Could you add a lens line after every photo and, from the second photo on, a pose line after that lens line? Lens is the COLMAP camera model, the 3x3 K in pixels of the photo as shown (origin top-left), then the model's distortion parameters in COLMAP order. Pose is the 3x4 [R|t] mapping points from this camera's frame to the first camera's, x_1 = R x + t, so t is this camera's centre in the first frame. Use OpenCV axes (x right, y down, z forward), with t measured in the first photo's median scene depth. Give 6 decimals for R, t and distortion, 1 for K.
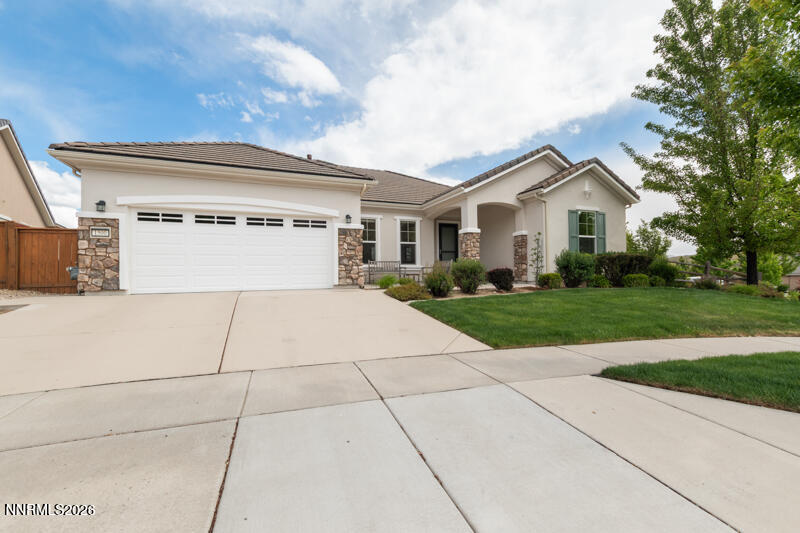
lens RADIAL K [[355.4, 0, 401.6], [0, 355.4, 264.7], [0, 0, 1]] dist [0.001066, -0.000594]
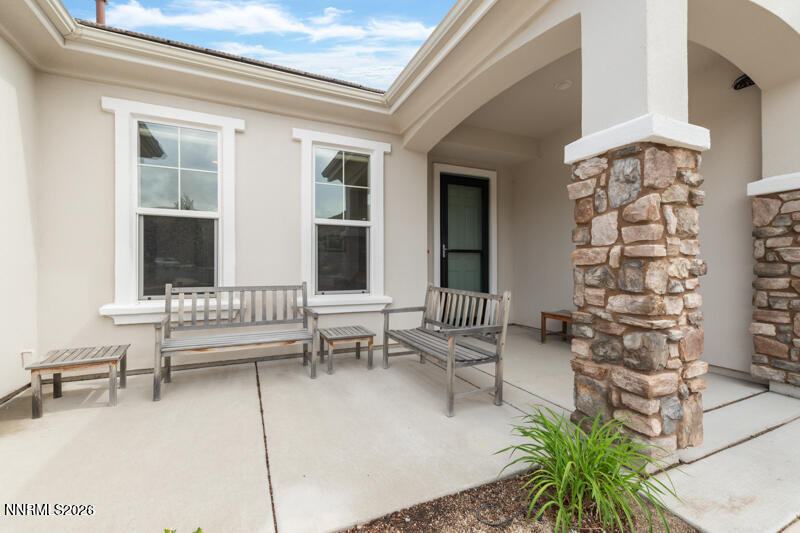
lens RADIAL K [[355.4, 0, 401.6], [0, 355.4, 264.7], [0, 0, 1]] dist [0.001066, -0.000594]
pose [[0.999445, 0.008709, 0.032148, 0.081356], [-0.009273, 0.999805, 0.017424, -0.042591], [-0.031990, -0.017713, 0.999331, 0.953052]]
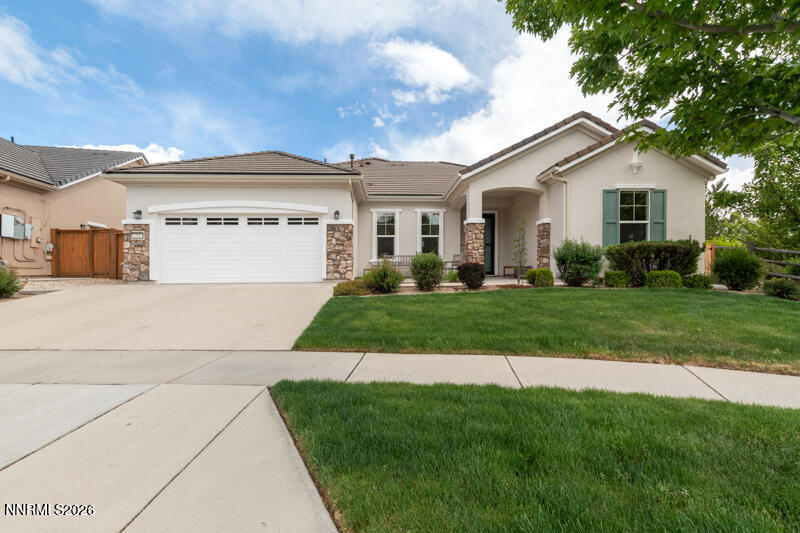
lens RADIAL K [[355.4, 0, 401.6], [0, 355.4, 264.7], [0, 0, 1]] dist [0.001066, -0.000594]
pose [[0.938152, 0.001300, -0.346221, 0.383087], [0.005344, 0.999819, 0.018234, -0.002352], [0.346182, -0.018957, 0.937976, 0.098593]]
